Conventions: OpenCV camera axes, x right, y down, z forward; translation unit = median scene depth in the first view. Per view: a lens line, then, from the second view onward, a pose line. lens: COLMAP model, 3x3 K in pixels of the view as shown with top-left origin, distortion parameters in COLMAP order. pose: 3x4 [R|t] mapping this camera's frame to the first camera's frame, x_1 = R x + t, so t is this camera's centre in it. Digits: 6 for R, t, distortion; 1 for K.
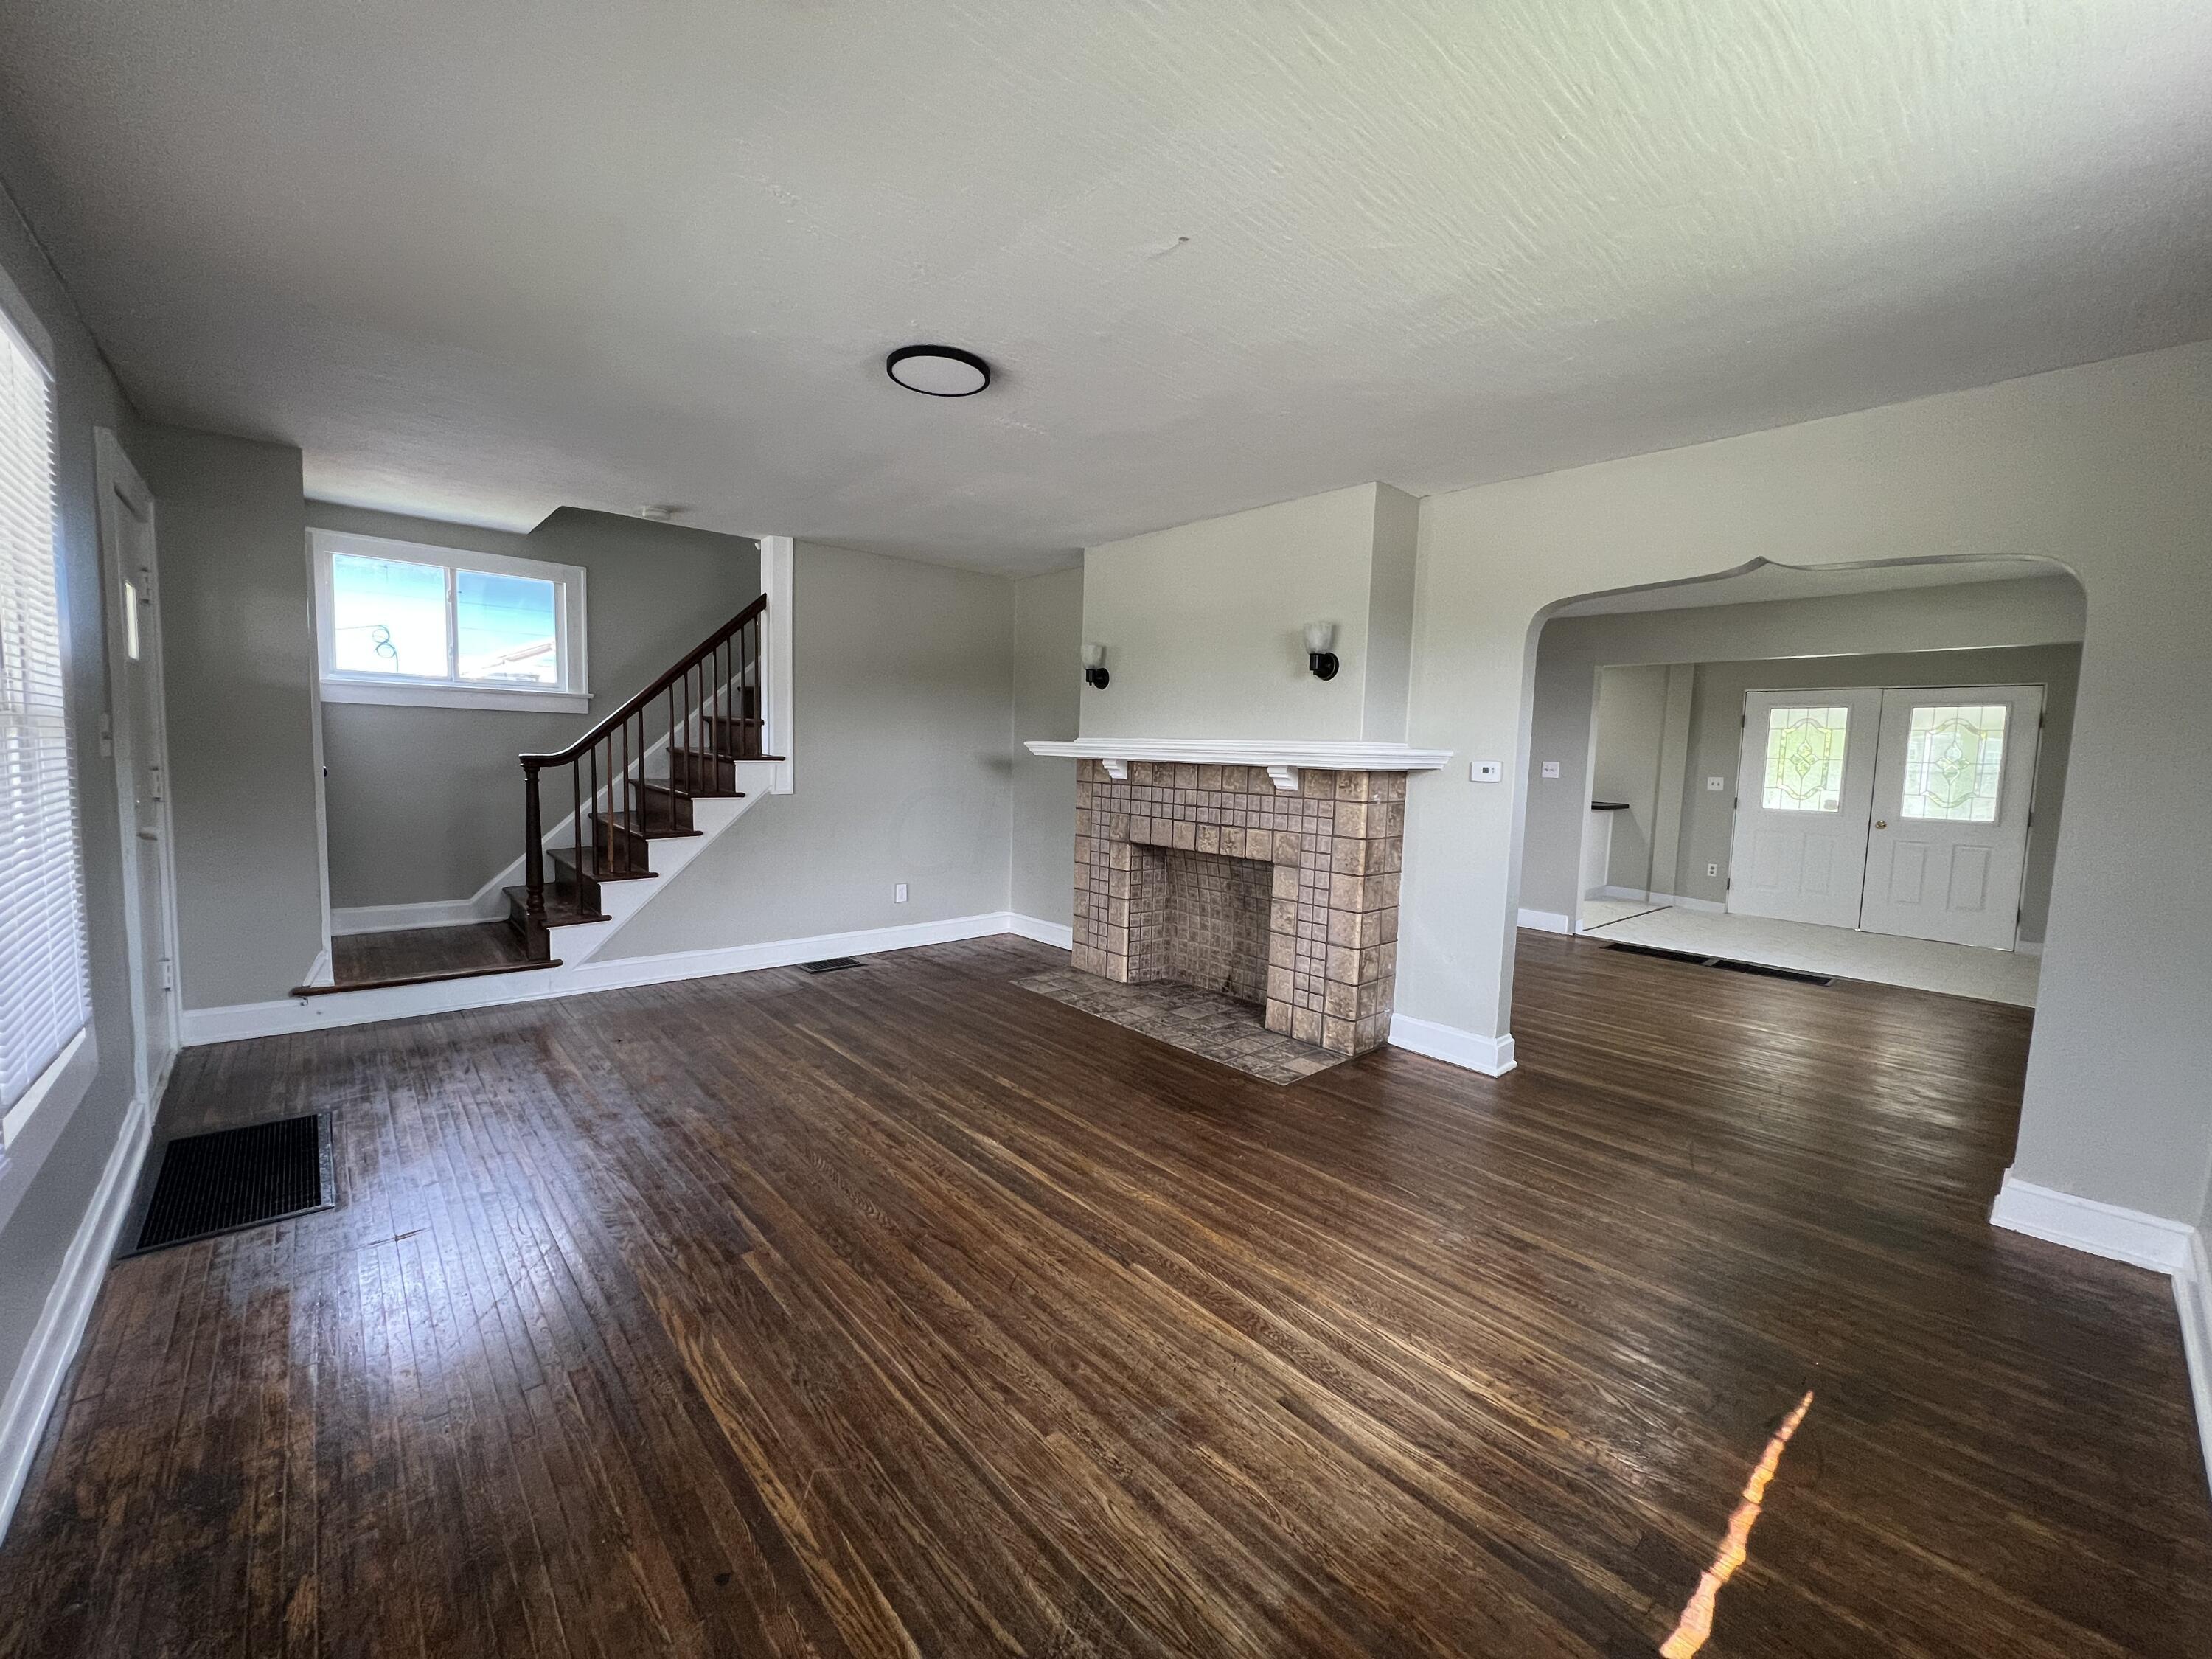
lens RADIAL K [[887.3, 0, 1102.5], [0, 887.3, 825.8], [0, 0, 1]] dist [-0.000989, 0.000268]
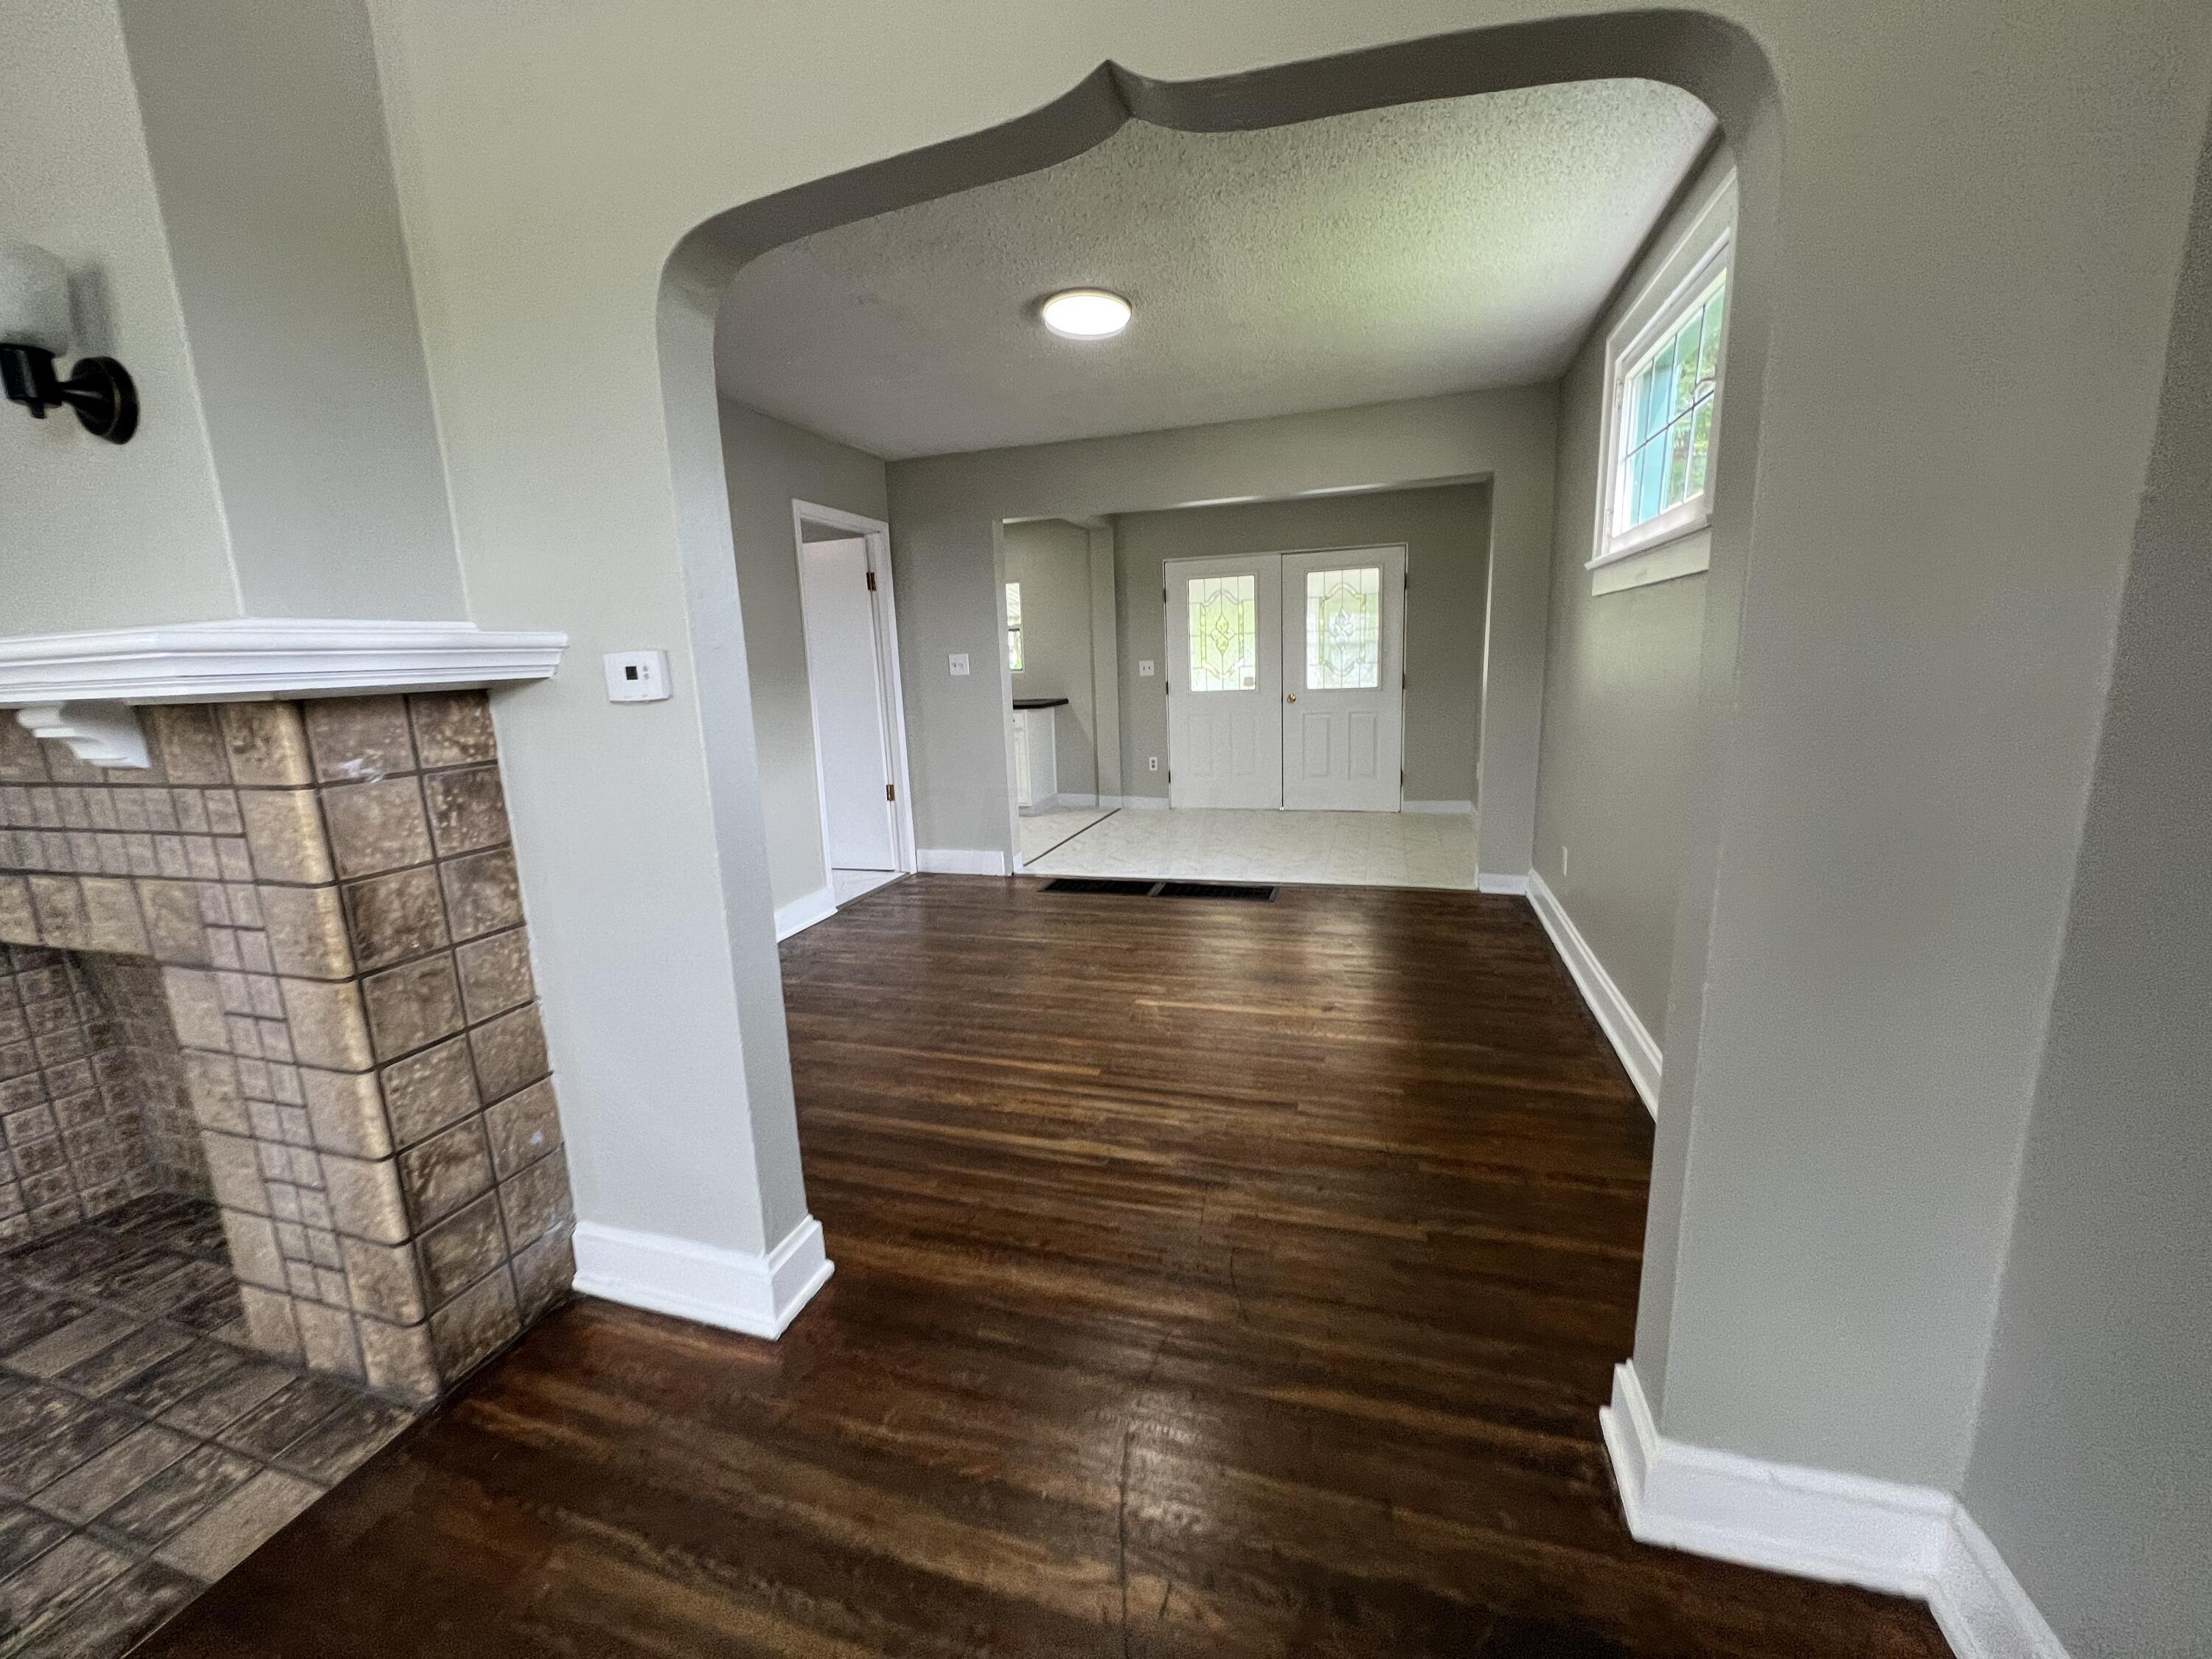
lens RADIAL K [[887.3, 0, 1102.5], [0, 887.3, 825.8], [0, 0, 1]] dist [-0.000989, 0.000268]
pose [[0.854755, -0.159140, 0.494033, 0.368456], [0.109495, 0.985702, 0.128076, -0.019735], [-0.507351, -0.055379, 0.859958, 0.483602]]
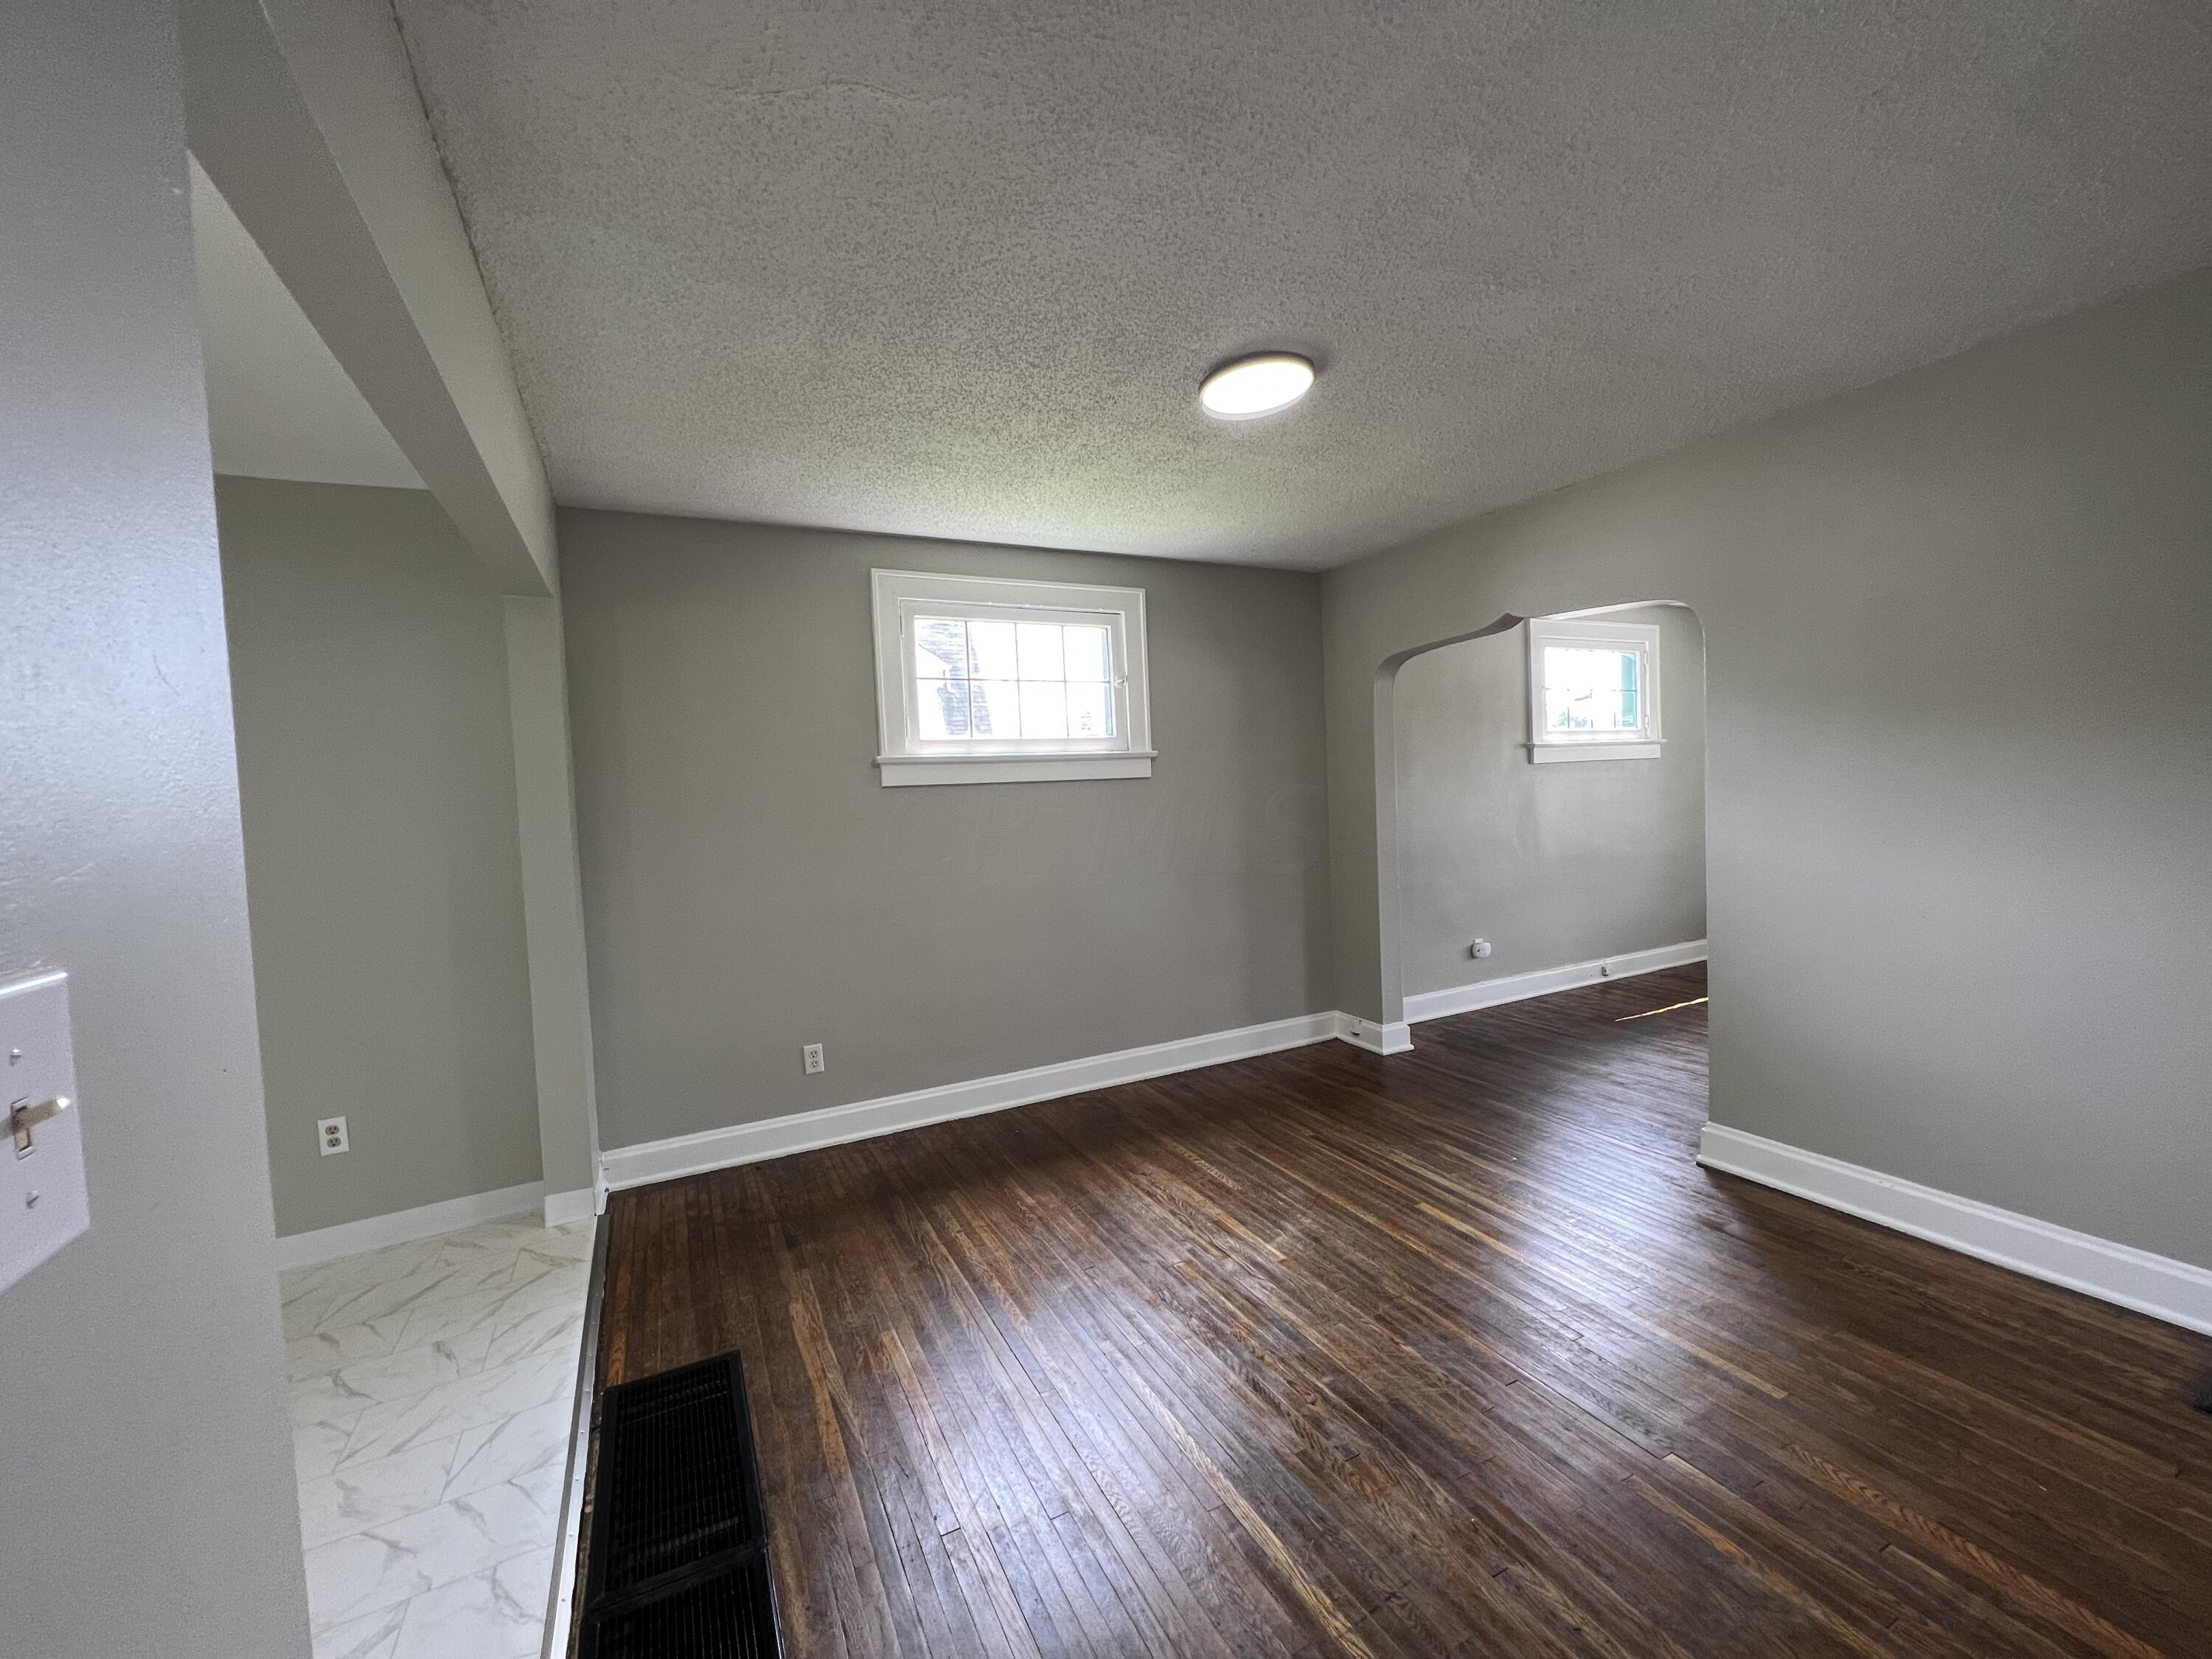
lens RADIAL K [[878.2, 0, 1092.8], [0, 878.2, 825.8], [0, 0, 1]] dist [-0.000570, 0.000039]
pose [[-0.962805, -0.000980, 0.270197, 0.735676], [0.035476, 0.990878, 0.130008, -0.143438], [-0.267860, 0.134758, -0.953987, 1.756673]]
